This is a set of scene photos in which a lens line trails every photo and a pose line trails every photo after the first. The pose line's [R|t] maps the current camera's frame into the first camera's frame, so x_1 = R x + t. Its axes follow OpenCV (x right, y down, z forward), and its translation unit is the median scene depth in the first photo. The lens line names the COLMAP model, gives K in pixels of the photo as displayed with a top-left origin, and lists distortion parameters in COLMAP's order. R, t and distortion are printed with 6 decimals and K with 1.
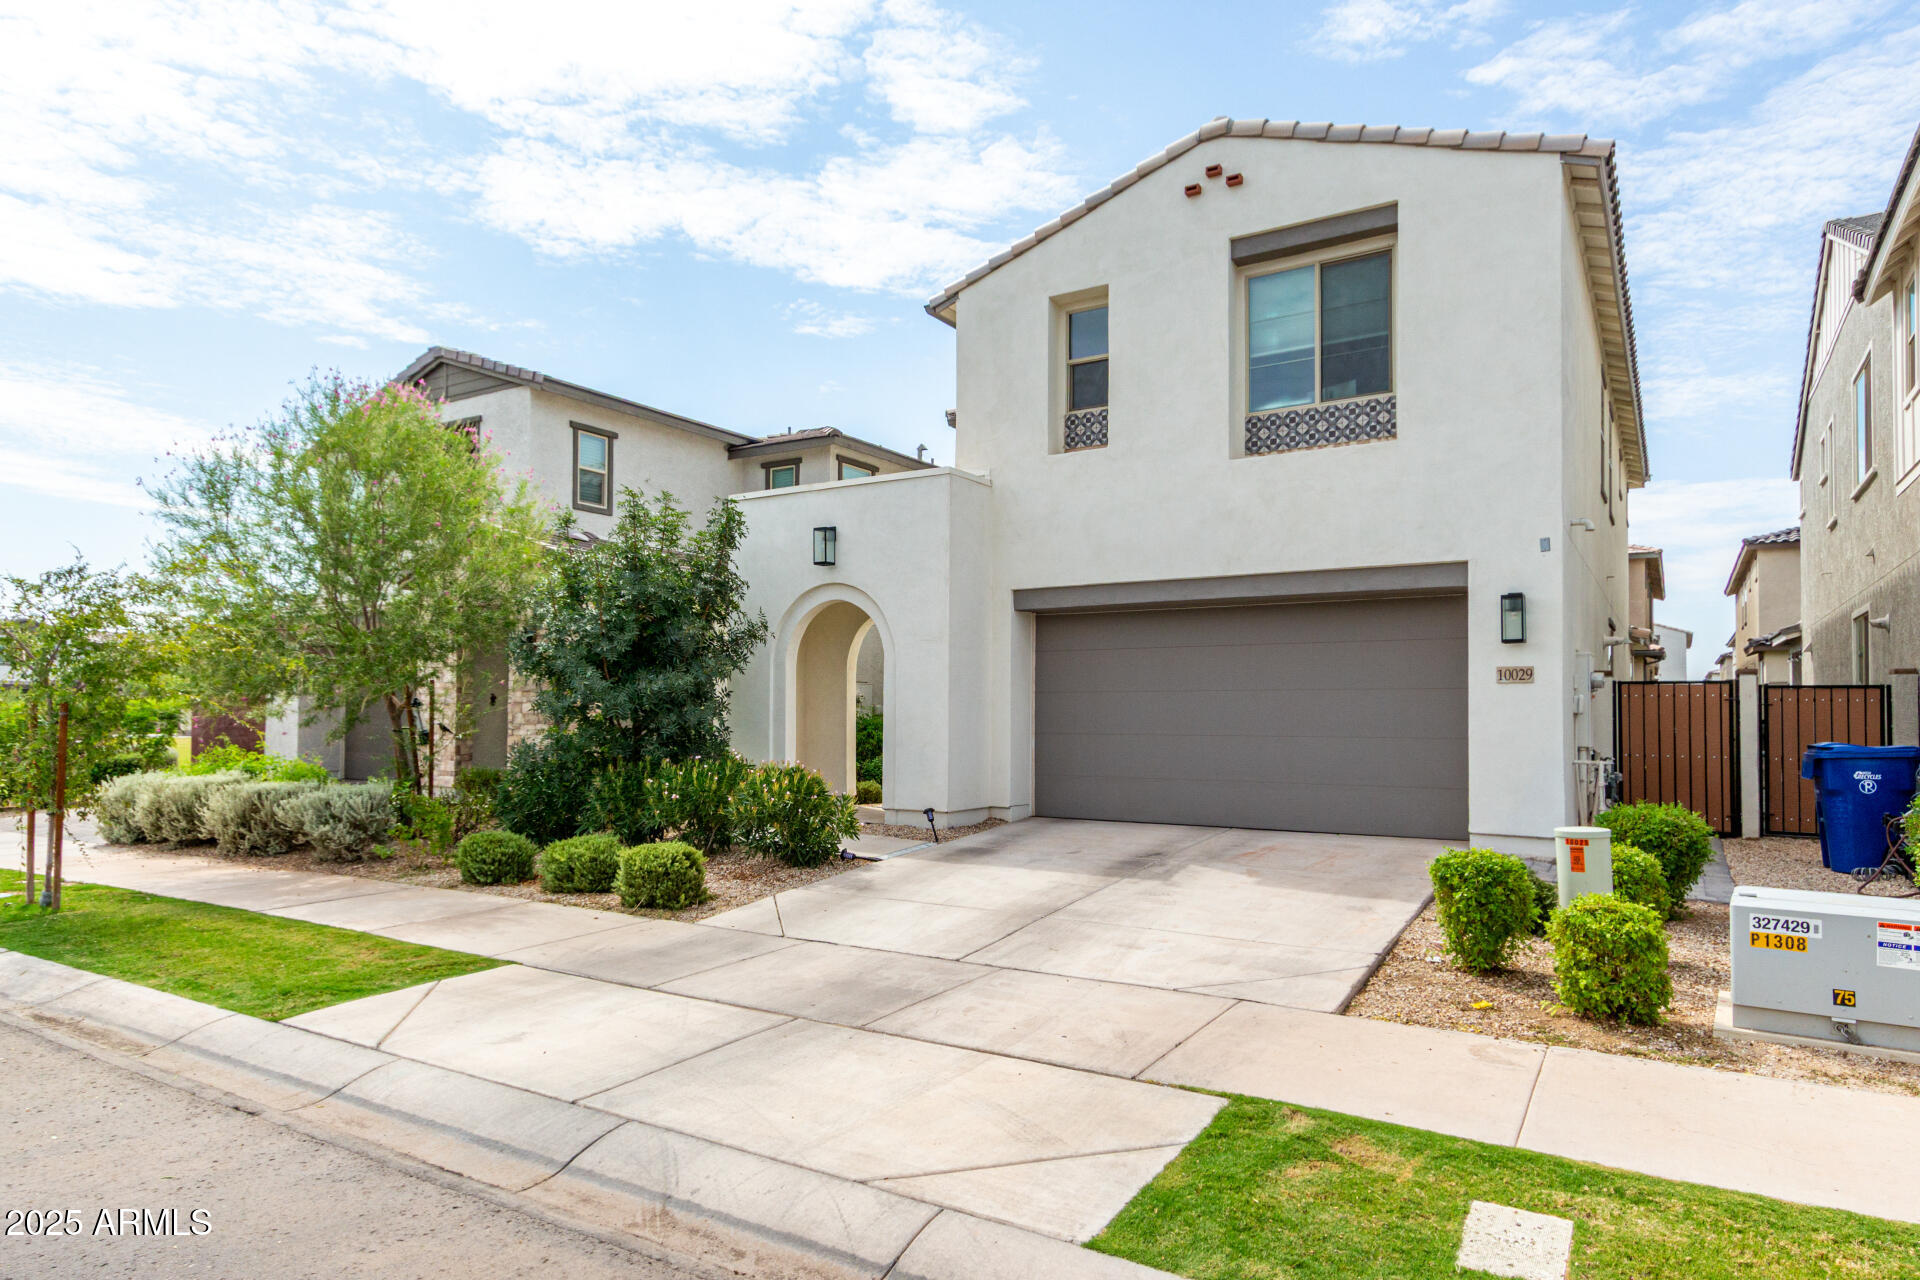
lens RADIAL K [[1134.0, 0, 962.5], [0, 1134.0, 690.9], [0, 0, 1]] dist [0.023319, -0.000302]
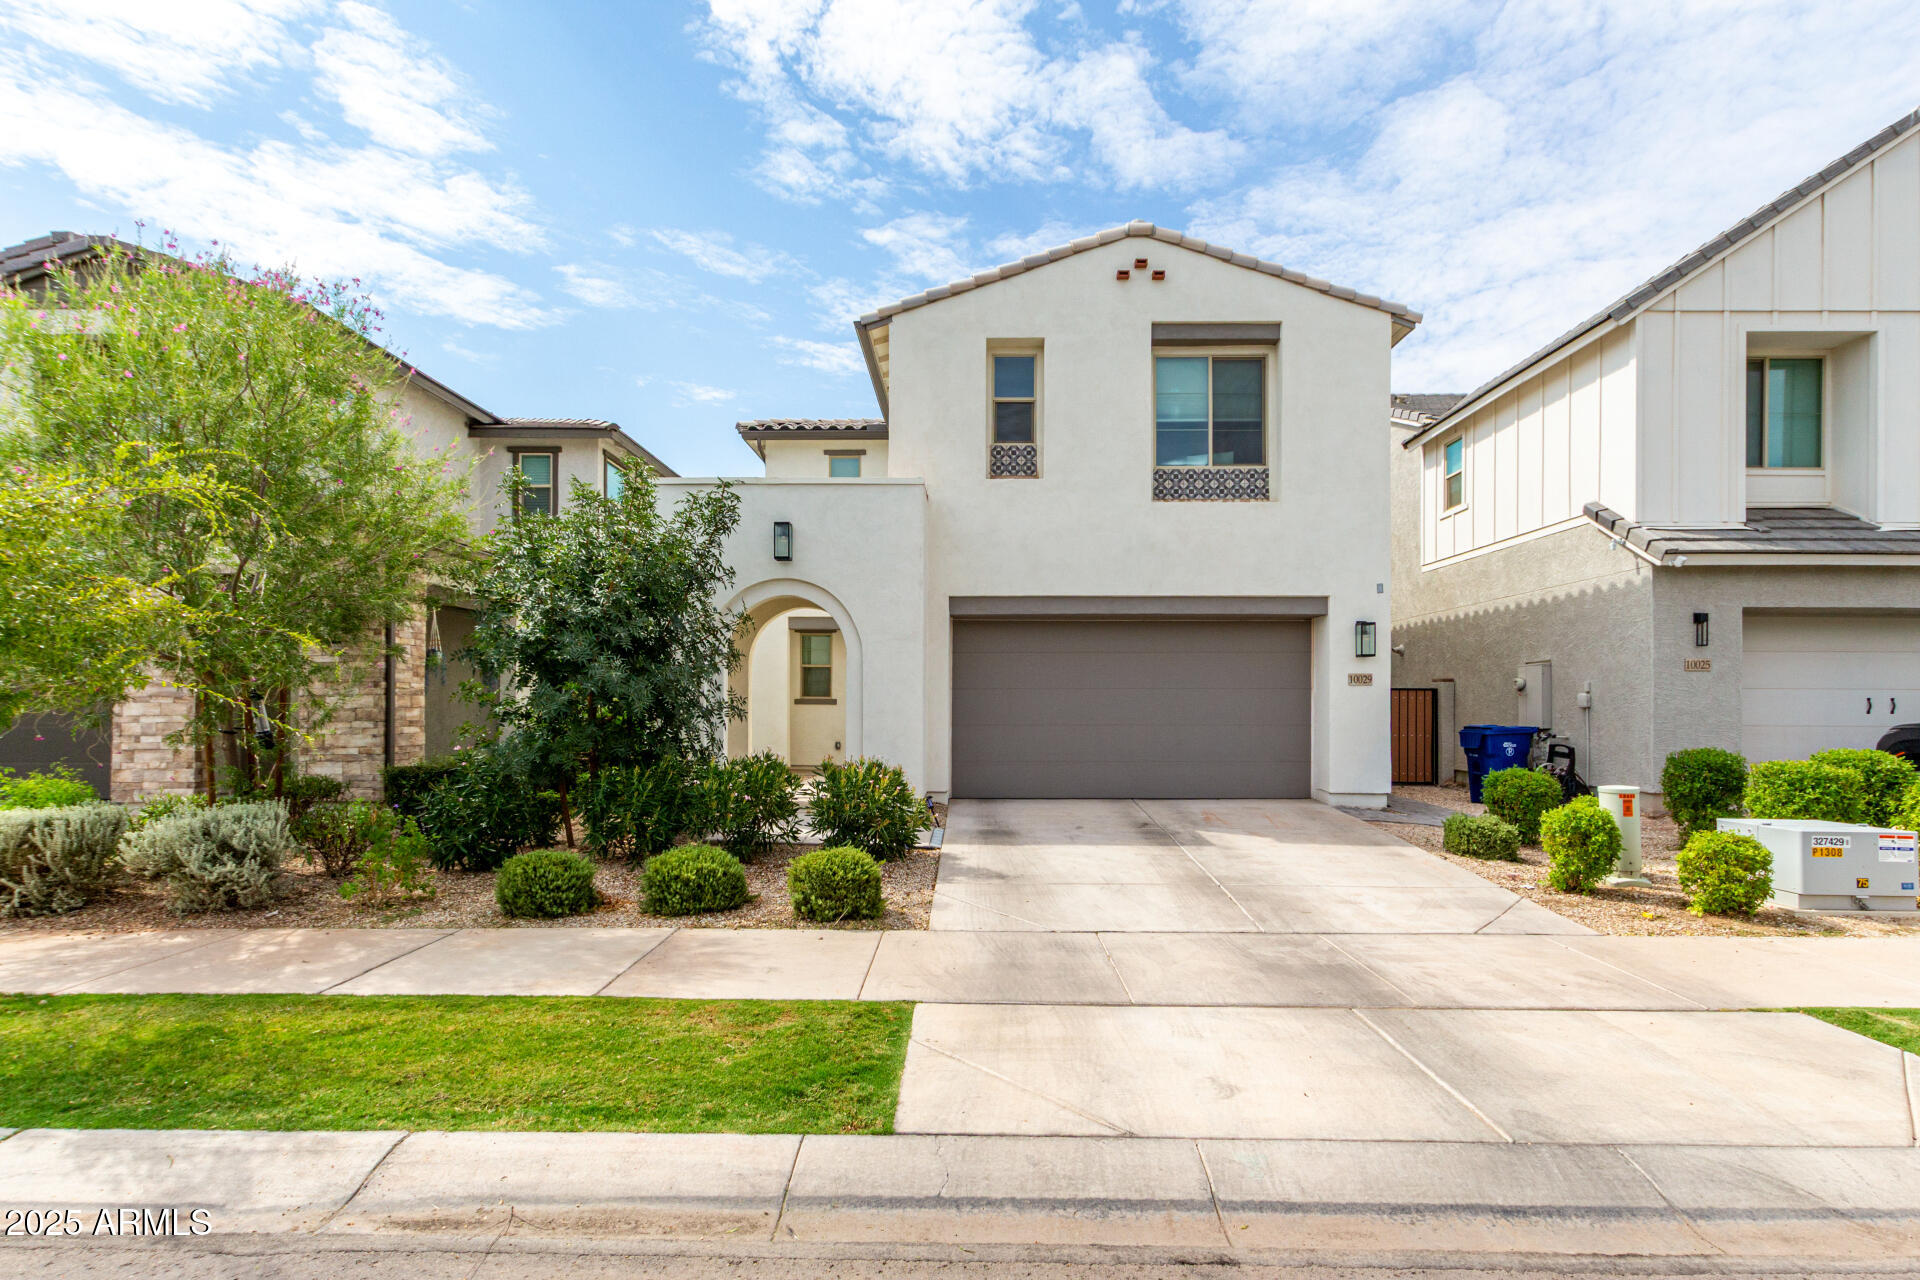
lens RADIAL K [[908.6, 0, 964.0], [0, 908.6, 707.0], [0, 0, 1]] dist [0.013731, -0.003955]
pose [[0.855603, -0.001626, 0.517629, -0.418654], [-0.009038, 0.999796, 0.018080, 0.003266], [-0.517553, -0.020148, 0.855414, 0.236388]]
